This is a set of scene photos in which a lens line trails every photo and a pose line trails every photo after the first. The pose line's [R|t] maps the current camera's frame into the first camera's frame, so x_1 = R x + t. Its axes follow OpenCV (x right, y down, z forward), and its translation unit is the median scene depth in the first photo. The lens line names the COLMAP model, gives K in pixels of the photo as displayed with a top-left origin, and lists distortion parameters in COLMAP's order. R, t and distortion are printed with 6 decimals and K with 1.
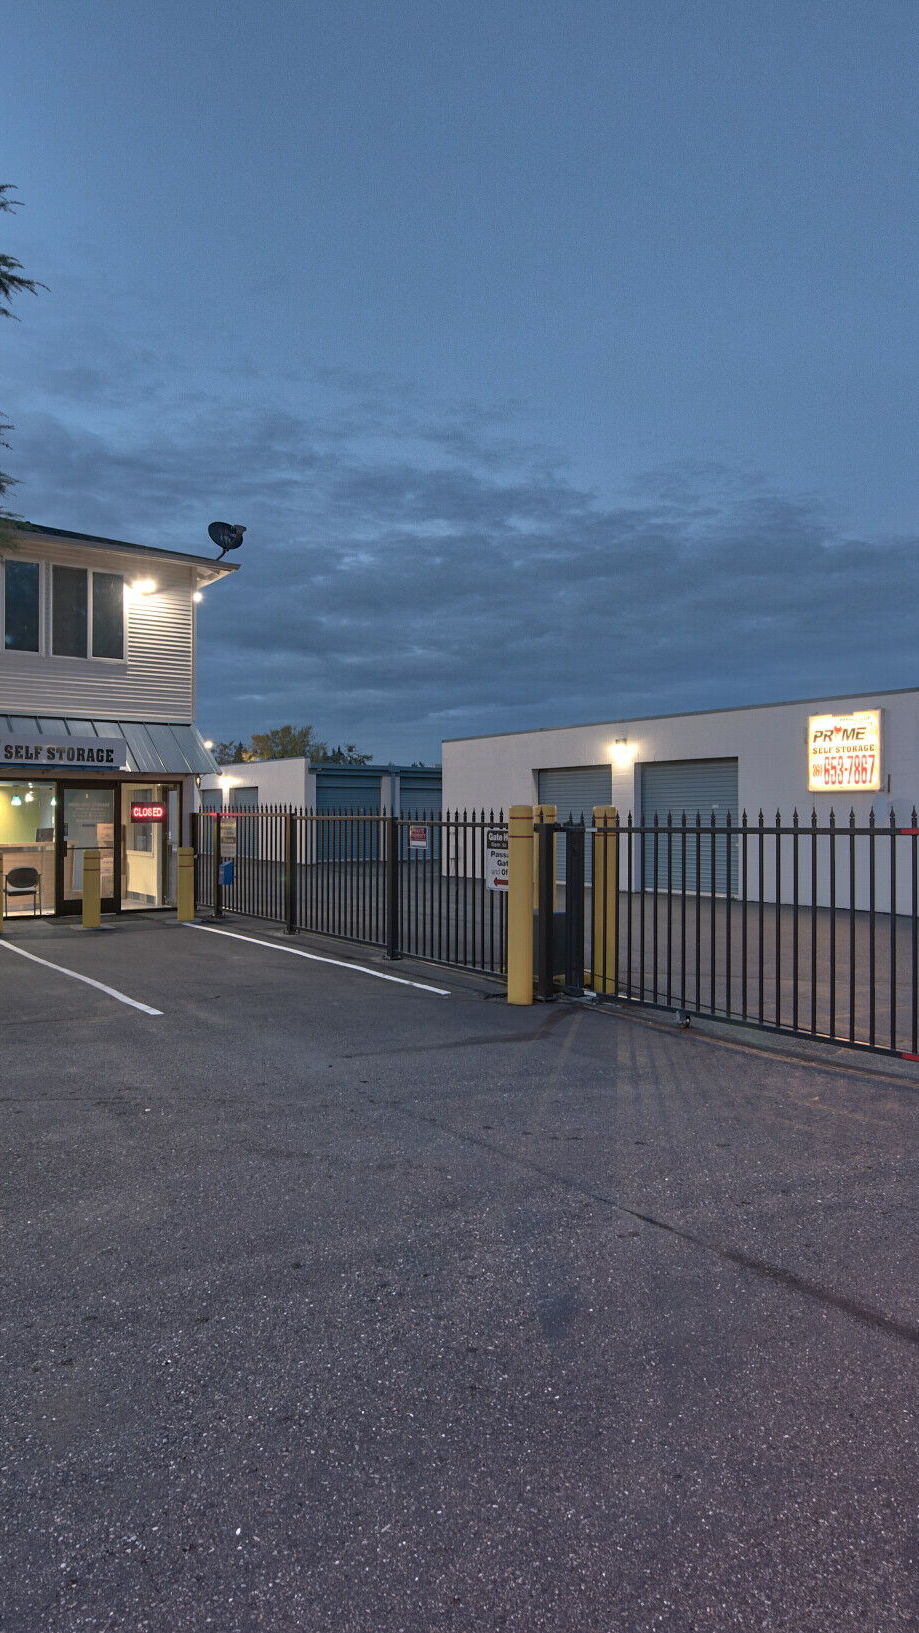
lens RADIAL K [[1003.9, 0, 459.5], [0, 1003.9, 816.5], [0, 0, 1]] dist [-0.035236, 0.000260]
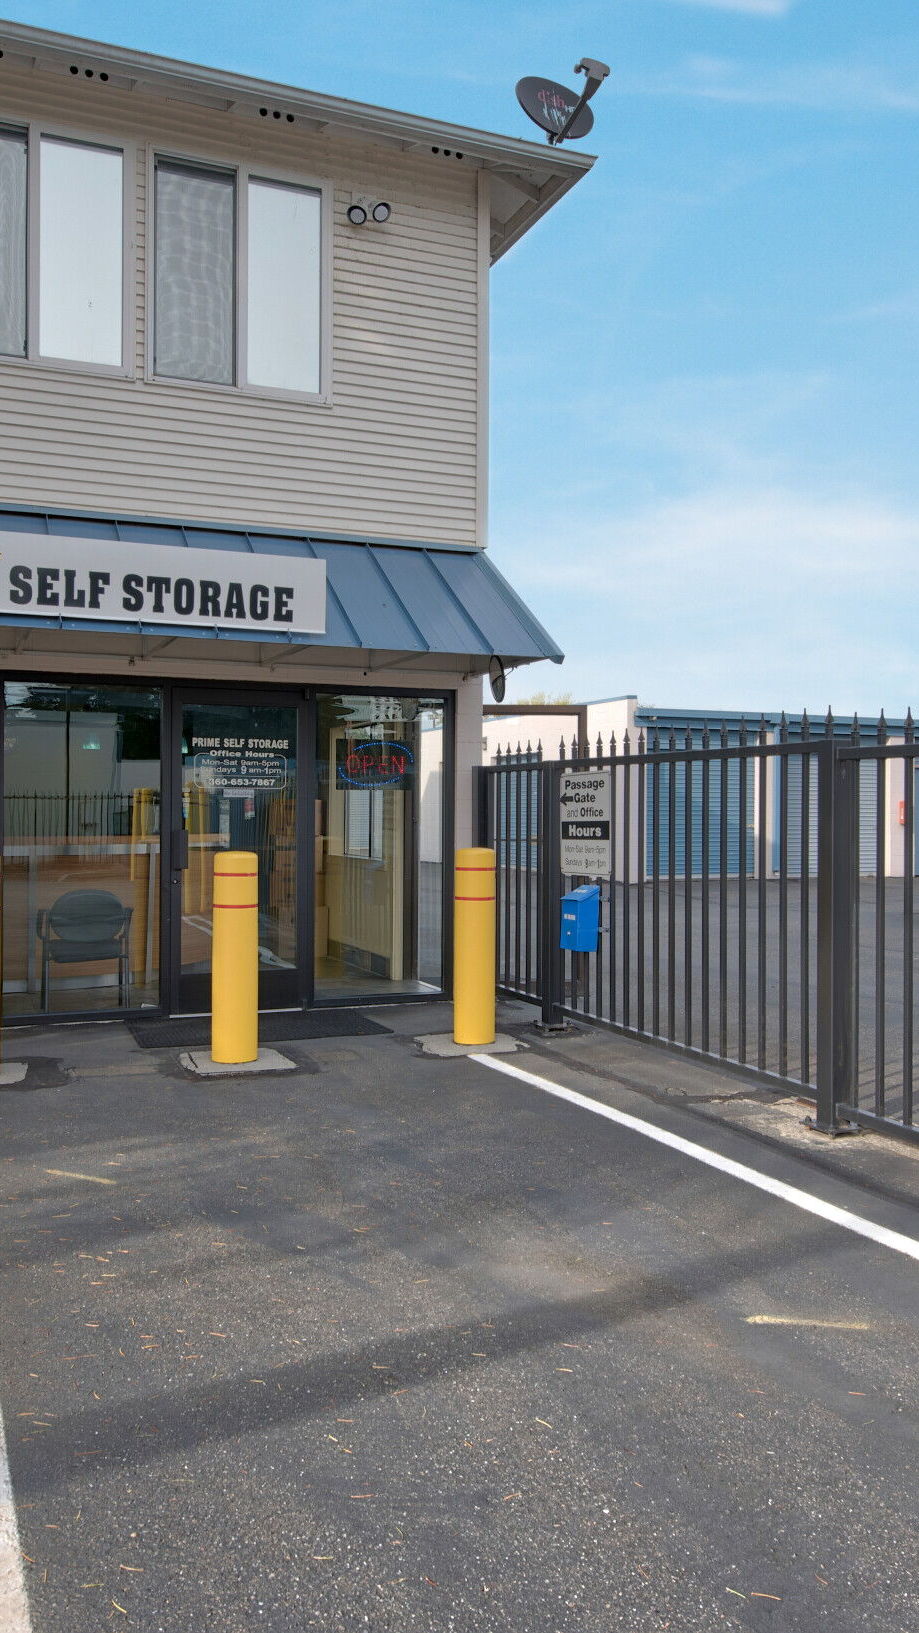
lens RADIAL K [[1265.7, 0, 459.5], [0, 1265.7, 816.5], [0, 0, 1]] dist [-0.030596, 0.001599]
pose [[0.976374, 0.003651, -0.216055, -0.160787], [-0.003985, 0.999991, -0.001114, 0.017714], [0.216049, 0.001948, 0.976381, 0.484989]]
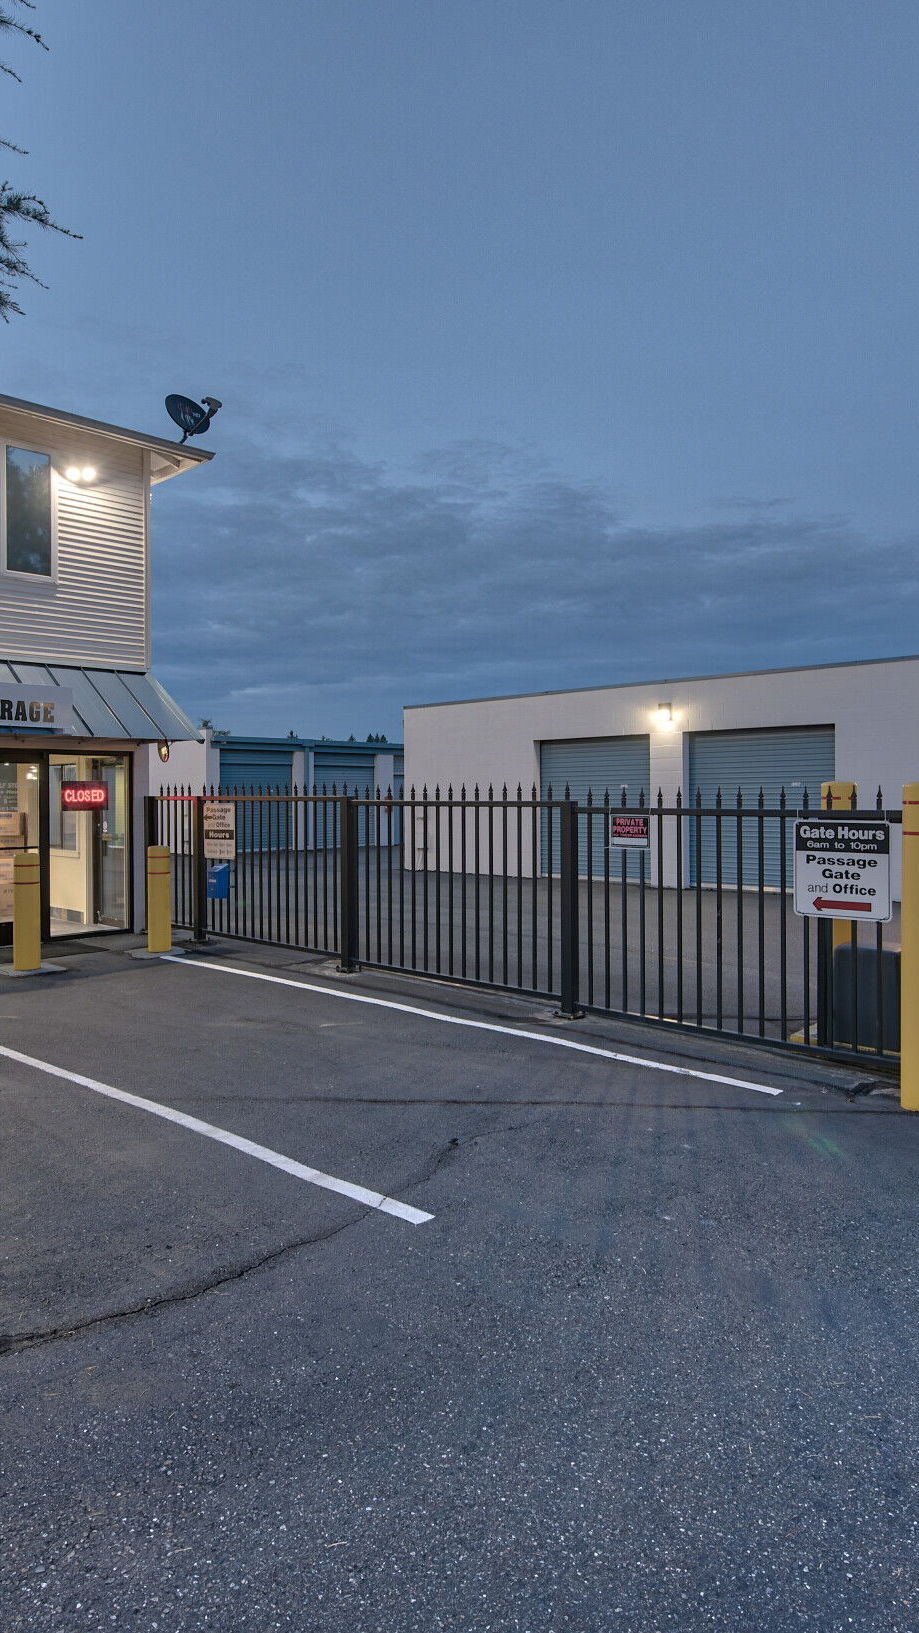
lens RADIAL K [[1003.9, 0, 459.5], [0, 1003.9, 816.5], [0, 0, 1]] dist [-0.035236, 0.000260]
pose [[0.983837, -0.009768, 0.178802, -0.175538], [0.006248, 0.999776, 0.020237, -0.002096], [-0.178959, -0.018793, 0.983677, 0.253027]]
